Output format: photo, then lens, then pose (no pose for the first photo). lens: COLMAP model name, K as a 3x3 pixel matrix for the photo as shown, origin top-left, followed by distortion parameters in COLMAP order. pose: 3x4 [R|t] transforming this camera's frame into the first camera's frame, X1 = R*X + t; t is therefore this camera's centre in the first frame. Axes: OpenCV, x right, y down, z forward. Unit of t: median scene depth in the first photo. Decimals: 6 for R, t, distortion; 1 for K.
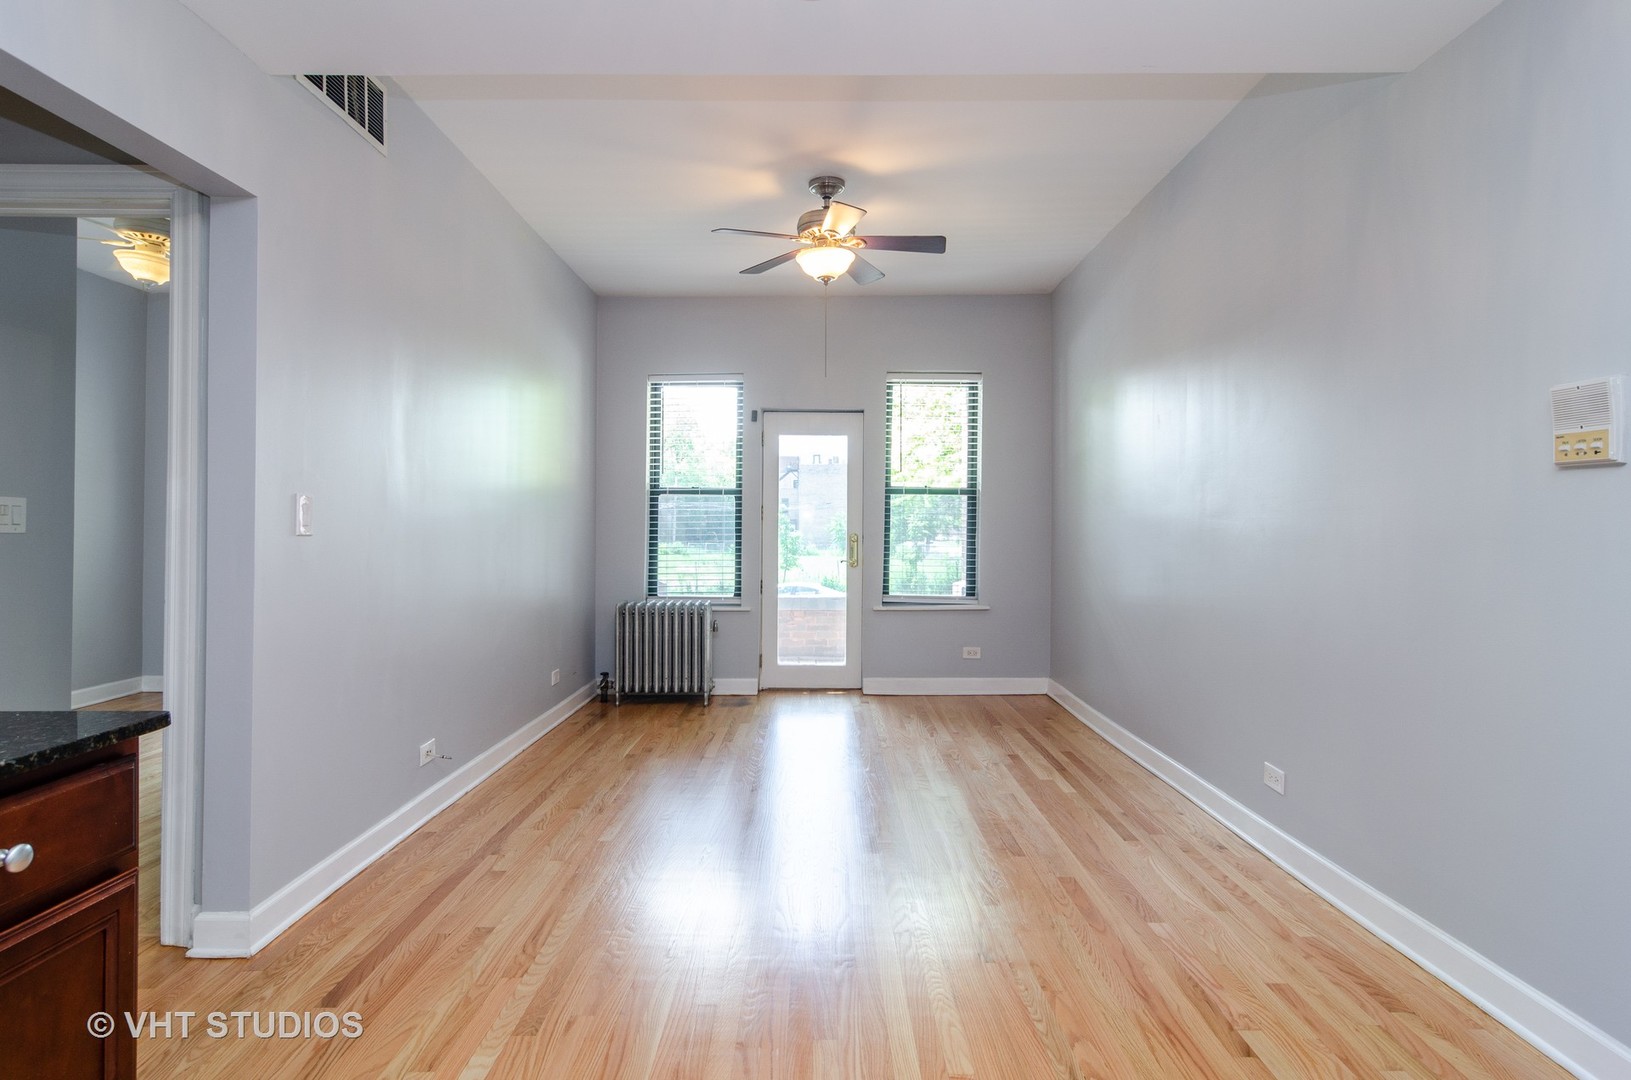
lens RADIAL K [[876.6, 0, 809.5], [0, 876.6, 533.5], [0, 0, 1]] dist [0.000772, 0.001306]
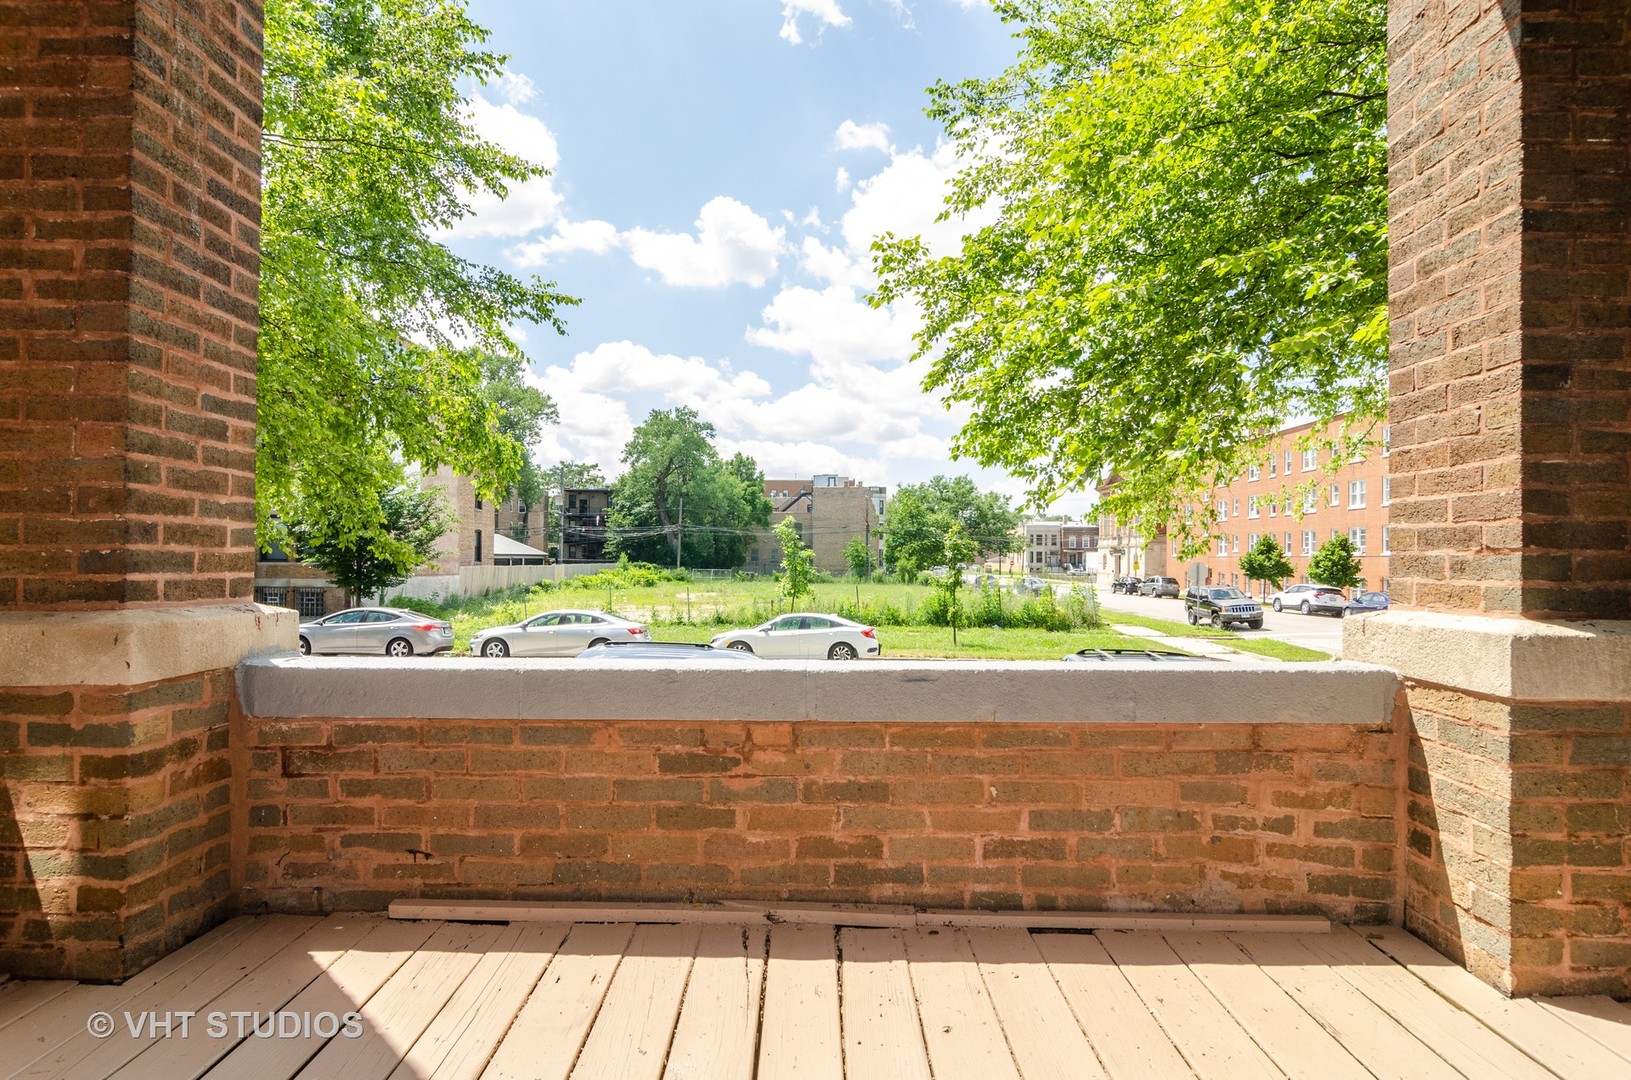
lens RADIAL K [[876.6, 0, 802.1], [0, 876.6, 541.9], [0, 0, 1]] dist [0.000772, 0.001306]
pose [[0.999670, 0.004043, -0.025387, 0.000710], [-0.004651, 0.999703, -0.023924, 0.009276], [0.025283, 0.024034, 0.999391, 0.170153]]
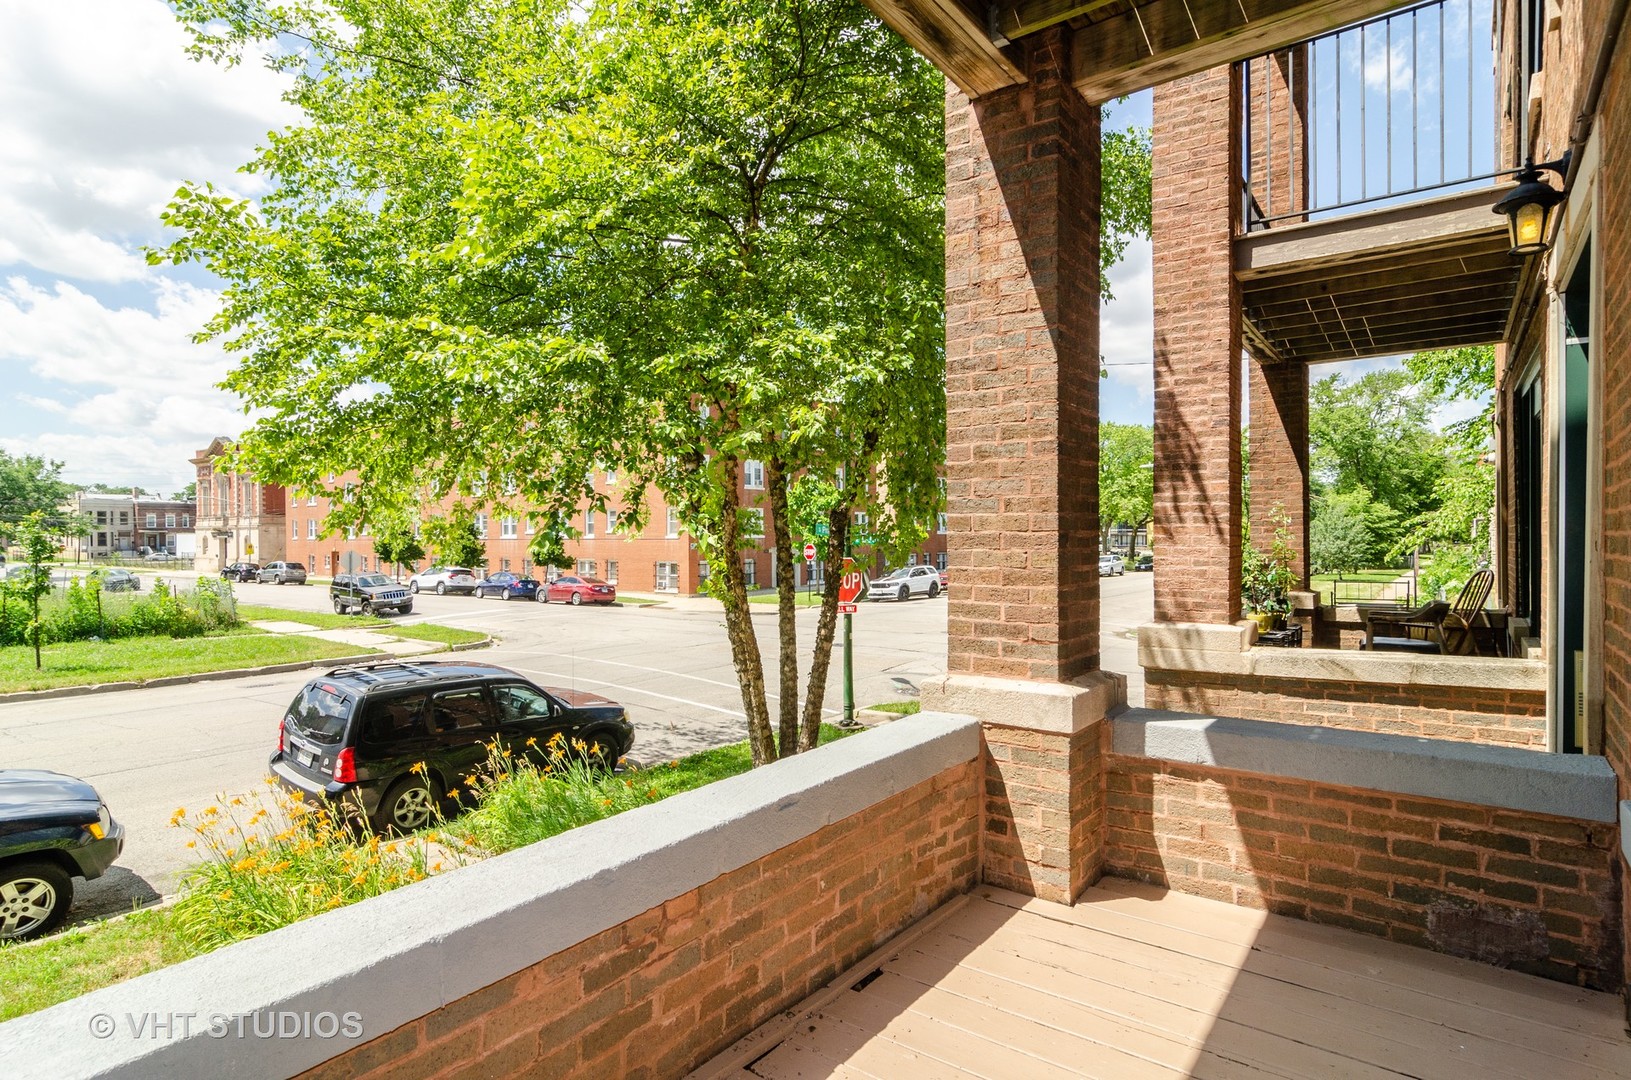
lens RADIAL K [[876.6, 0, 798.5], [0, 876.6, 543.0], [0, 0, 1]] dist [0.000772, 0.001306]
pose [[0.604641, -0.014717, 0.796362, -0.043236], [0.012925, 0.999879, 0.008665, -0.002647], [-0.796393, 0.005053, 0.604758, 0.190286]]
